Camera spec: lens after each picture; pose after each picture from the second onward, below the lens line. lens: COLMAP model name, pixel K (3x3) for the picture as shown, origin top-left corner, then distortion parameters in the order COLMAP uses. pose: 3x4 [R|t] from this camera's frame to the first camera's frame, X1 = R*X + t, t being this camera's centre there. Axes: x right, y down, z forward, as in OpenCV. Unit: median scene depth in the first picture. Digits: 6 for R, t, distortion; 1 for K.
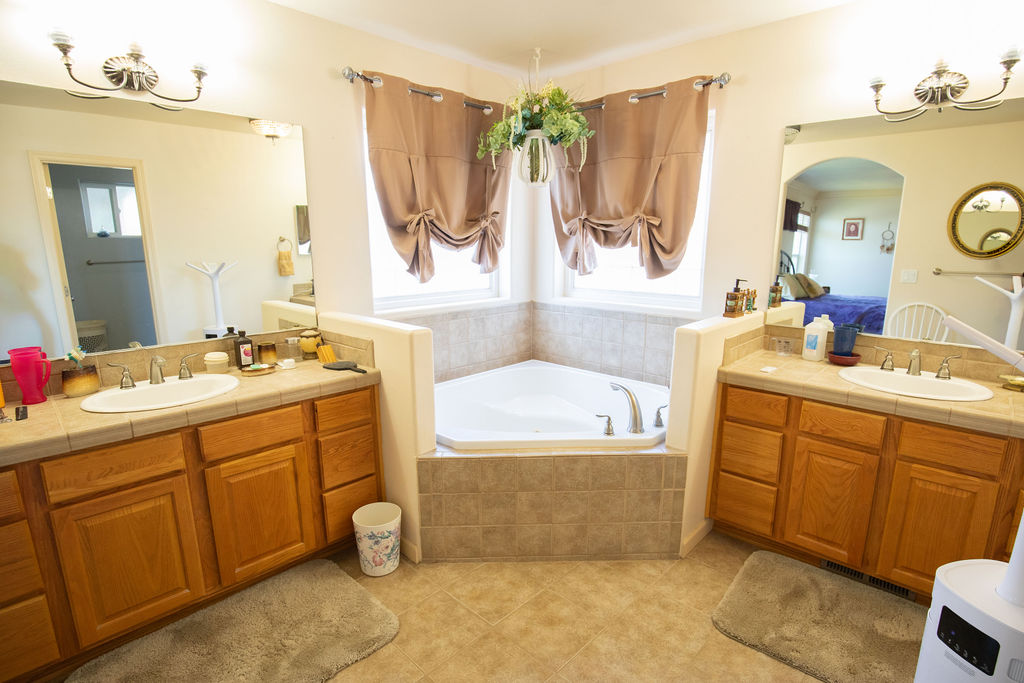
lens RADIAL K [[511.0, 0, 511.6], [0, 511.0, 348.9], [0, 0, 1]] dist [-0.029115, 0.000216]
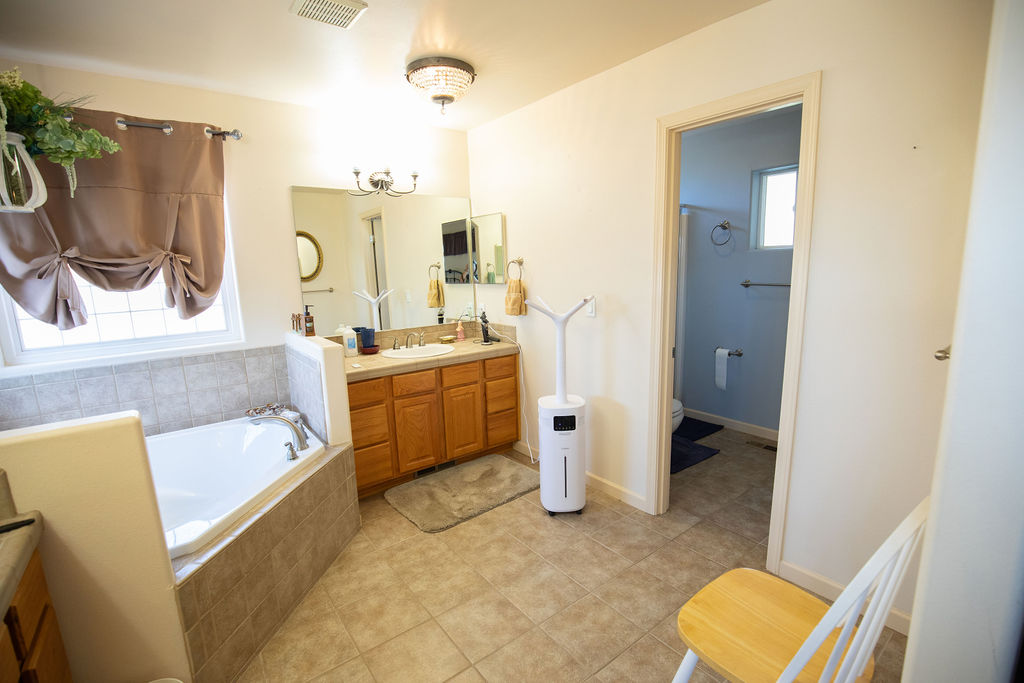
lens RADIAL K [[470.4, 0, 515.4], [0, 470.4, 346.8], [0, 0, 1]] dist [-0.017987, 0.001504]
pose [[0.162474, -0.181828, 0.969815, -0.669535], [0.233856, 0.961967, 0.141178, -0.091143], [-0.958600, 0.203860, 0.198816, 0.332975]]
